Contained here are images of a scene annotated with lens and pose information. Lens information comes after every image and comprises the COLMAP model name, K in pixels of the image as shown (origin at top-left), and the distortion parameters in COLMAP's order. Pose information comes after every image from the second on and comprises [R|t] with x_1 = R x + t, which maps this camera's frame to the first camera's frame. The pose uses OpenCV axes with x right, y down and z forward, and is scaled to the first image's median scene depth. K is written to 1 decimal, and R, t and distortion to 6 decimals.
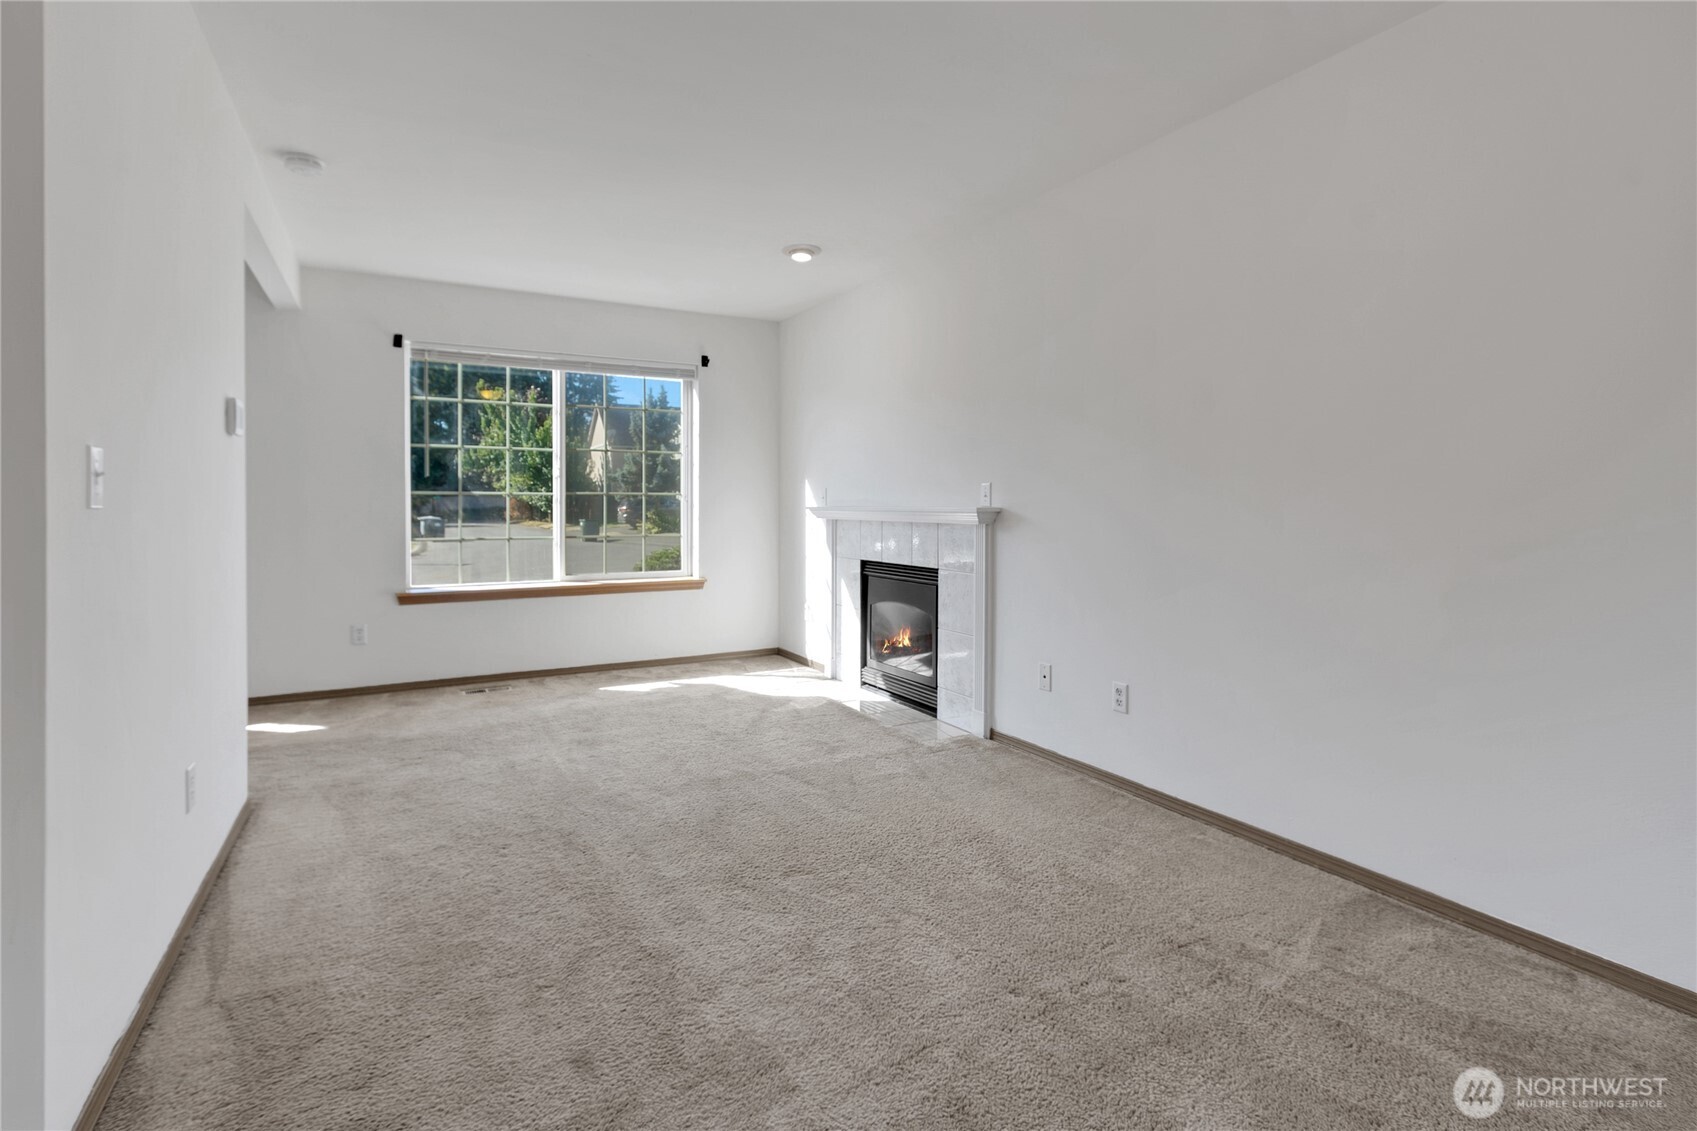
lens RADIAL K [[803.8, 0, 846.3], [0, 803.8, 504.4], [0, 0, 1]] dist [-0.019038, -0.000391]
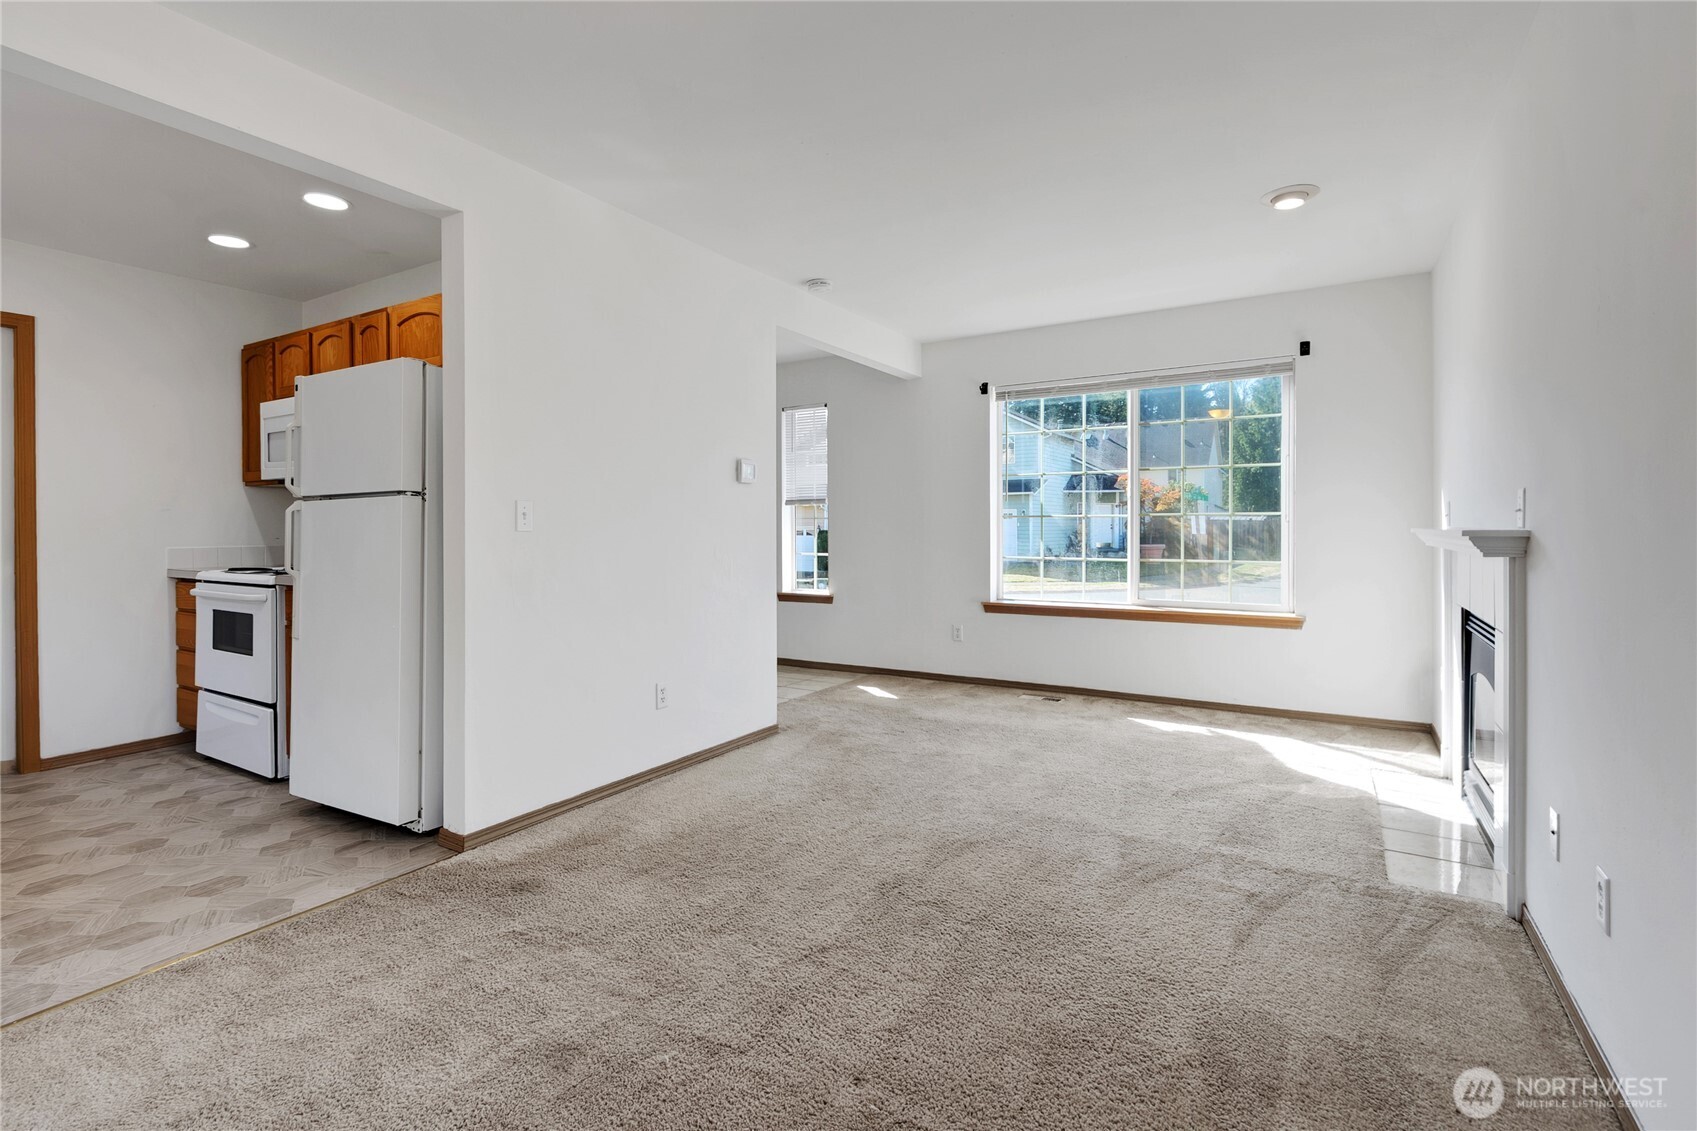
lens RADIAL K [[869.3, 0, 890.9], [0, 869.3, 525.3], [0, 0, 1]] dist [0.000270, 0.000318]
pose [[0.465815, -0.004751, -0.884869, 0.509118], [0.004620, 0.999985, -0.002937, 0.000474], [0.884870, -0.002720, 0.465830, 0.277999]]
